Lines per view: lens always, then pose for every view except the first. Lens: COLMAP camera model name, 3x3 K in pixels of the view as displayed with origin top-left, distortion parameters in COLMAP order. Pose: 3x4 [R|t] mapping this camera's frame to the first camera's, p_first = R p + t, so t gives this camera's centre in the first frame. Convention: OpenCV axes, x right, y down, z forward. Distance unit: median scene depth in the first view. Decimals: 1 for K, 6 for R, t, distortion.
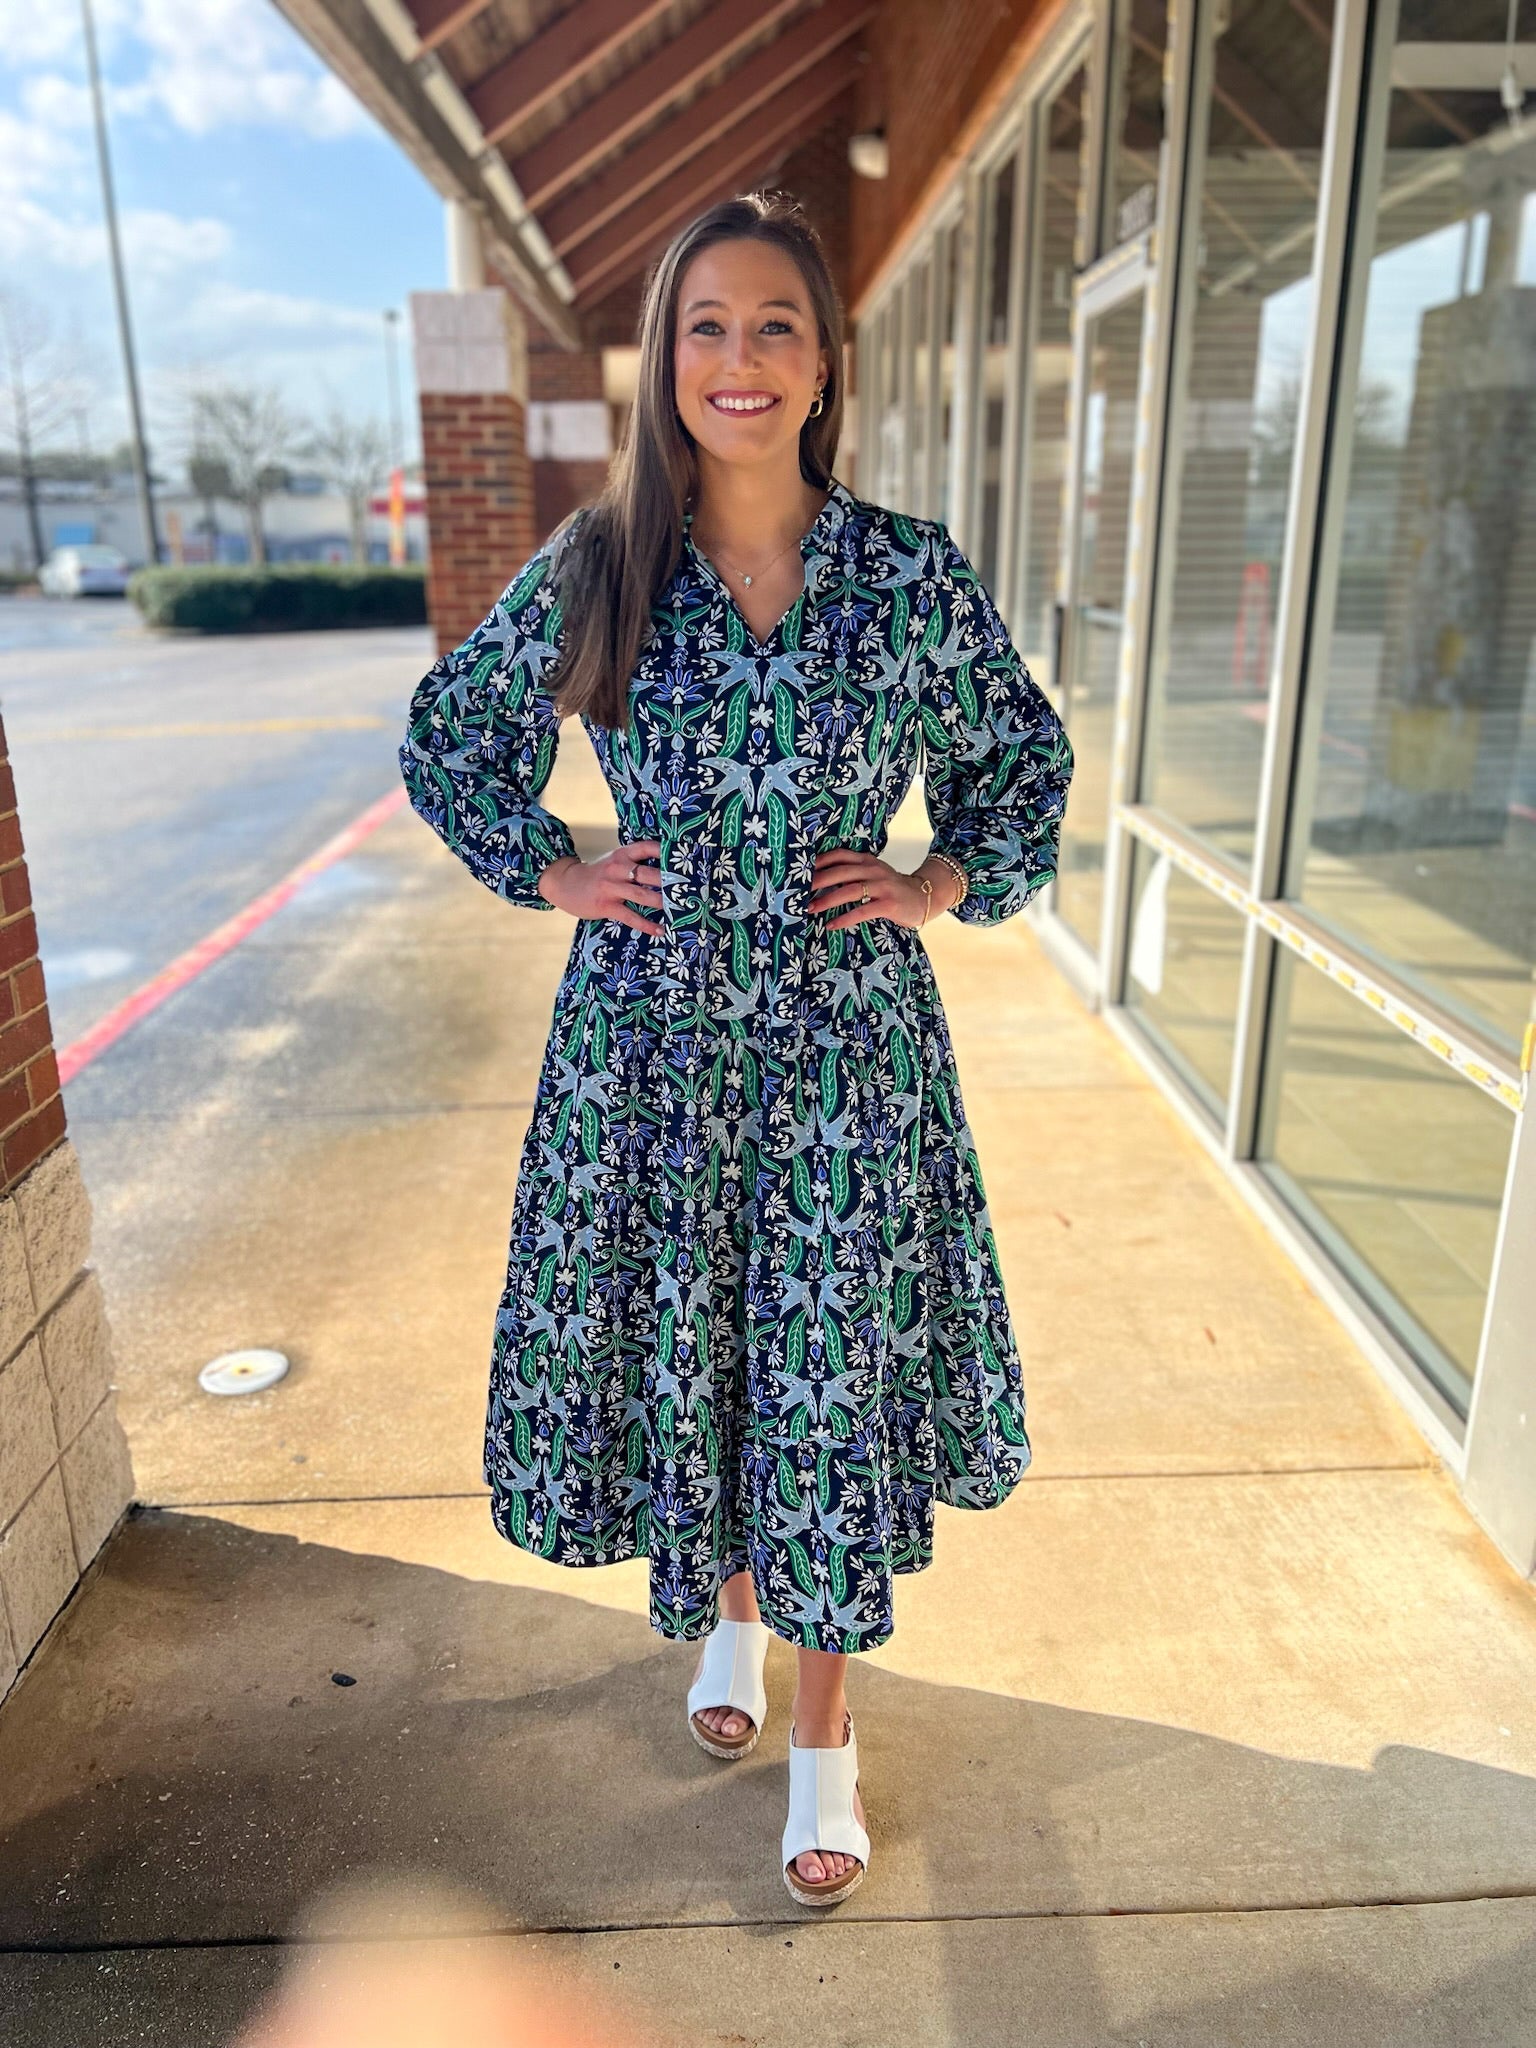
lens RADIAL K [[1508.8, 0, 746.3], [0, 1508.8, 1038.3], [0, 0, 1]] dist [0.010941, -0.002194]
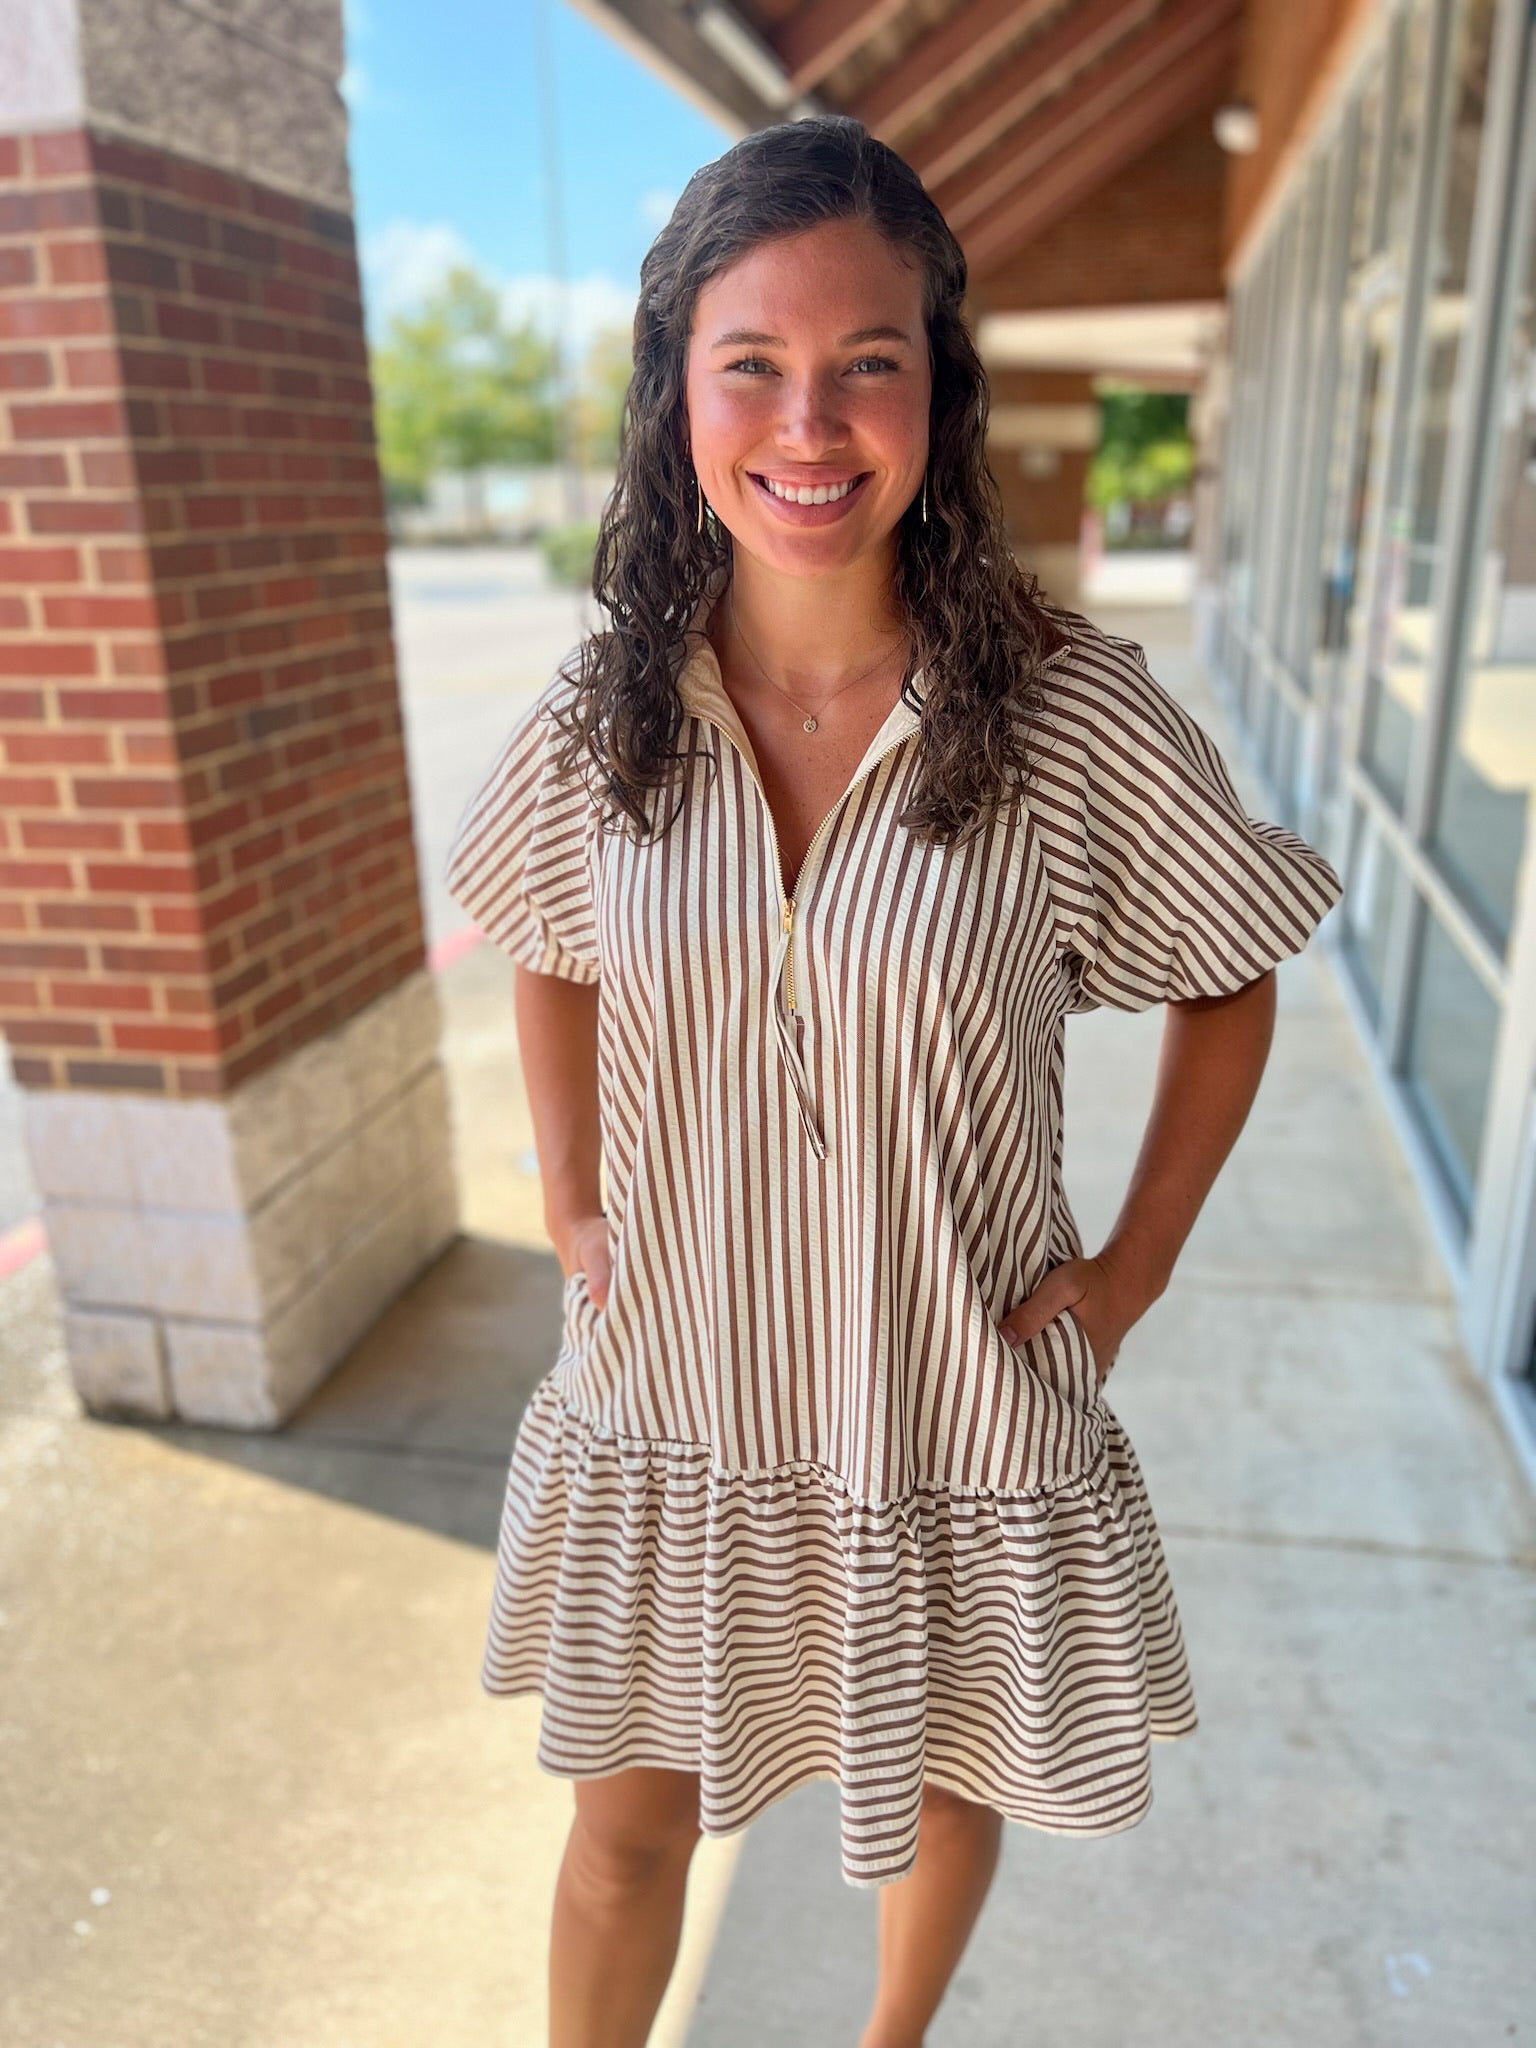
lens RADIAL K [[1511.2, 0, 787.6], [0, 1511.2, 1022.2], [0, 0, 1]] dist [0.007316, -0.005597]
pose [[0.974067, 0.064130, -0.216982, 0.155051], [-0.060113, 0.997877, 0.025071, 0.049214], [0.218129, -0.011378, 0.975854, -0.261685]]
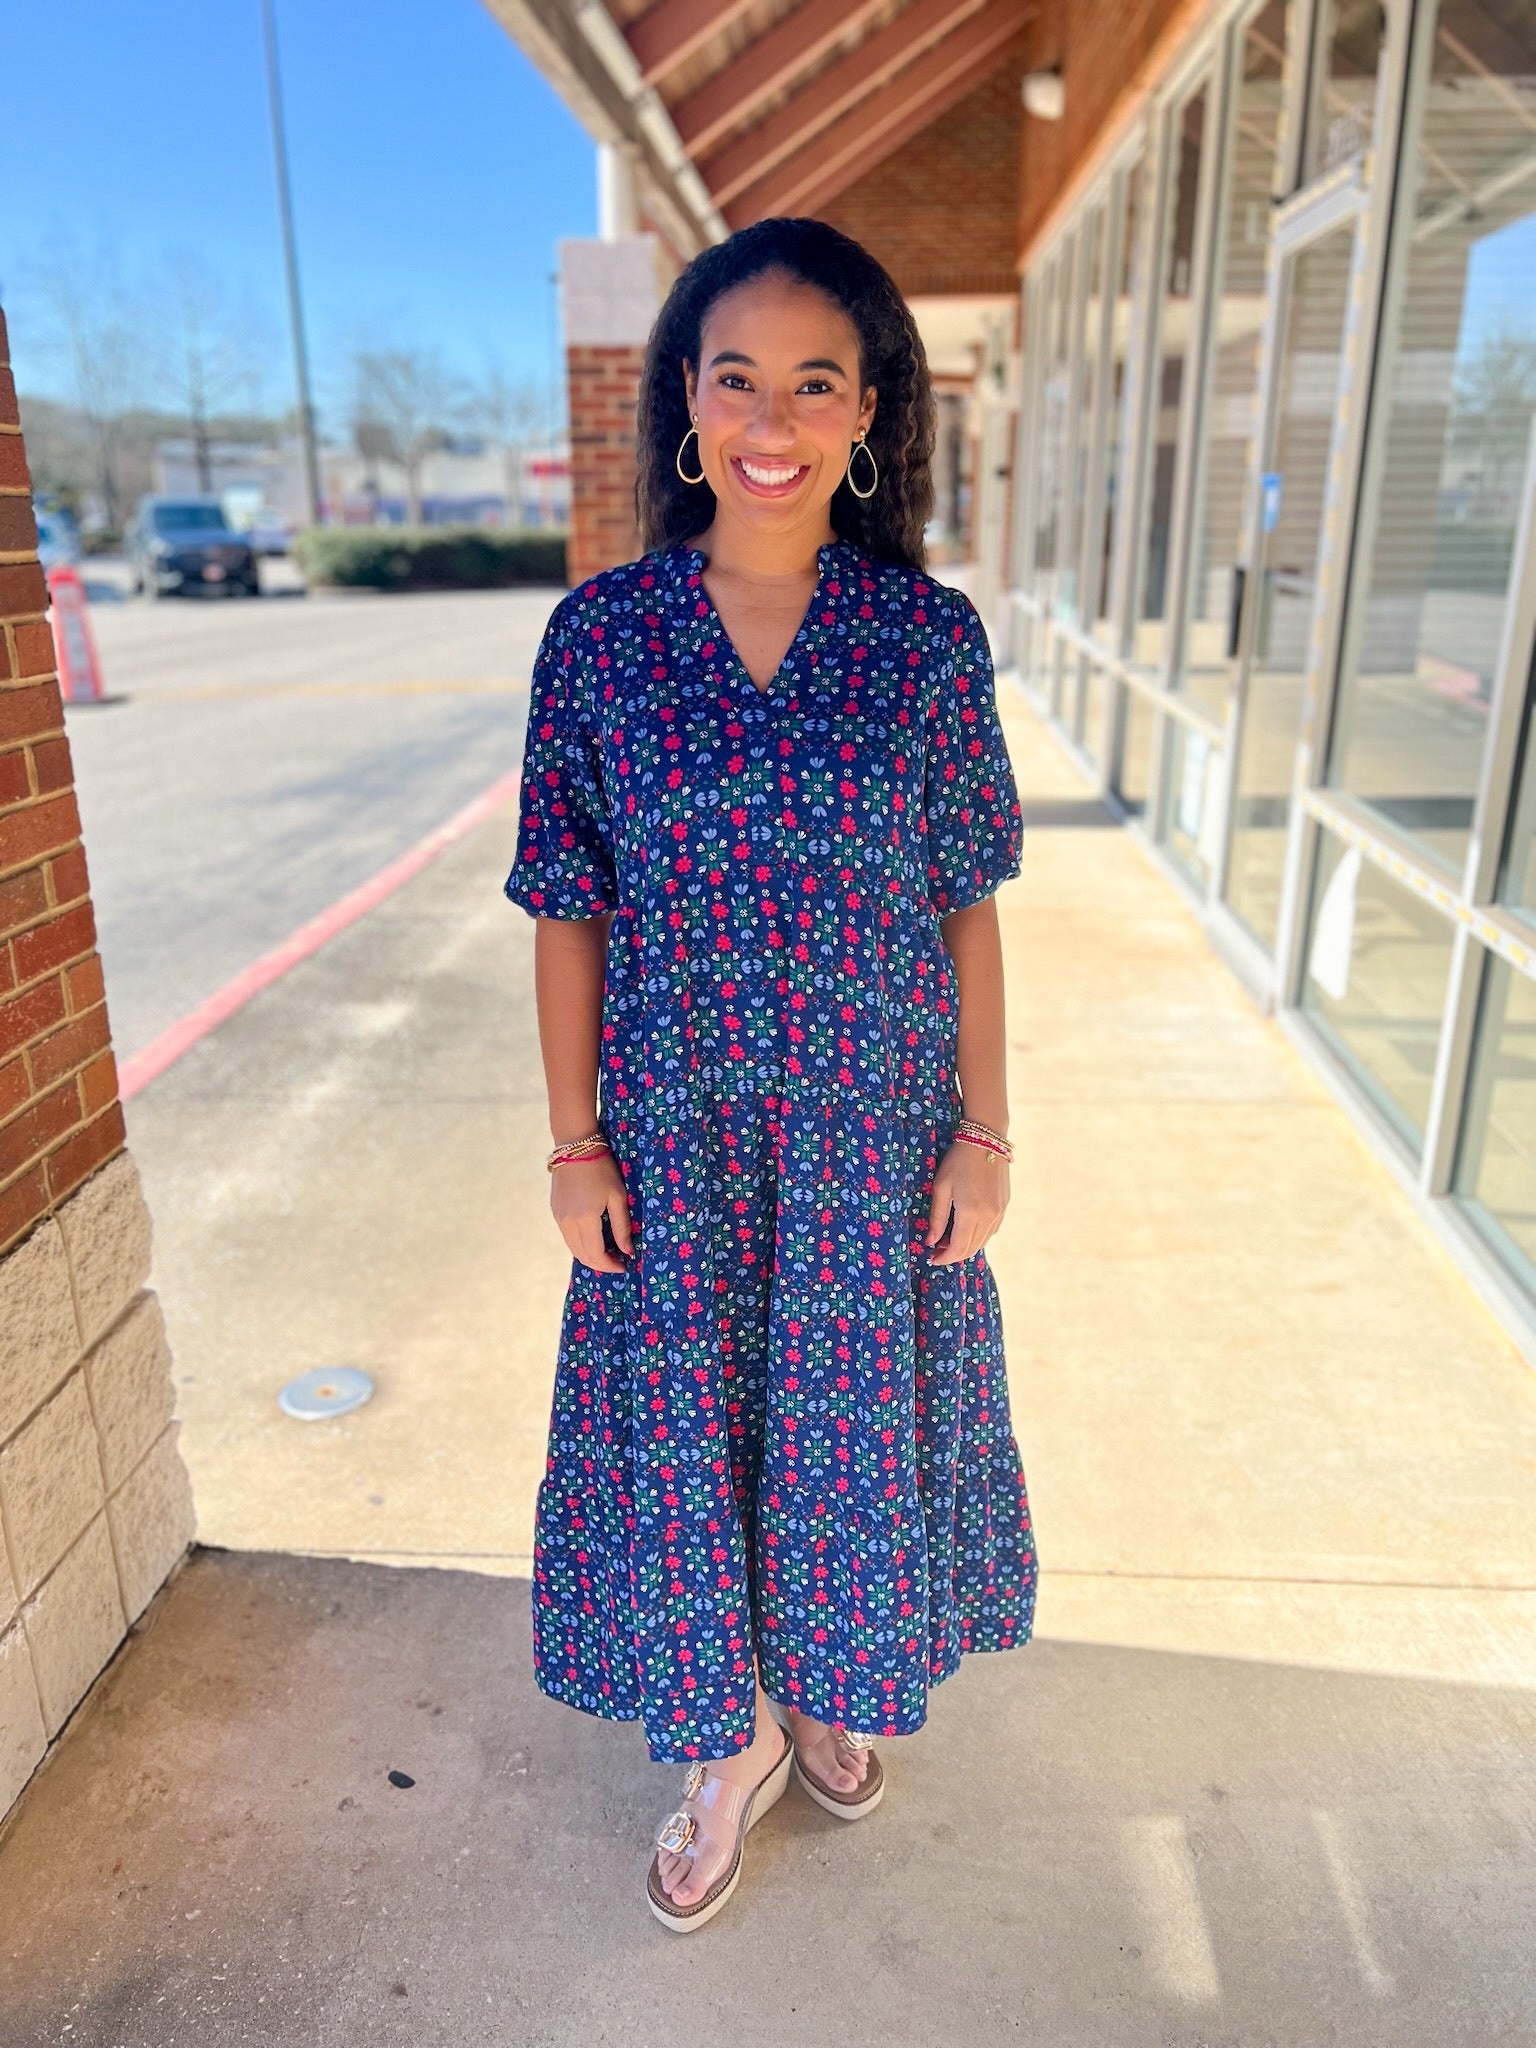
lens RADIAL K [[1511.5, 0, 764.2], [0, 1511.5, 1020.5], [0, 0, 1]] dist [0.010685, -0.001507]
pose [[0.996294, 0.031901, -0.079878, 0.001001], [-0.031056, 0.999448, 0.011802, -0.025223], [0.080210, -0.009278, 0.996735, 0.097171]]
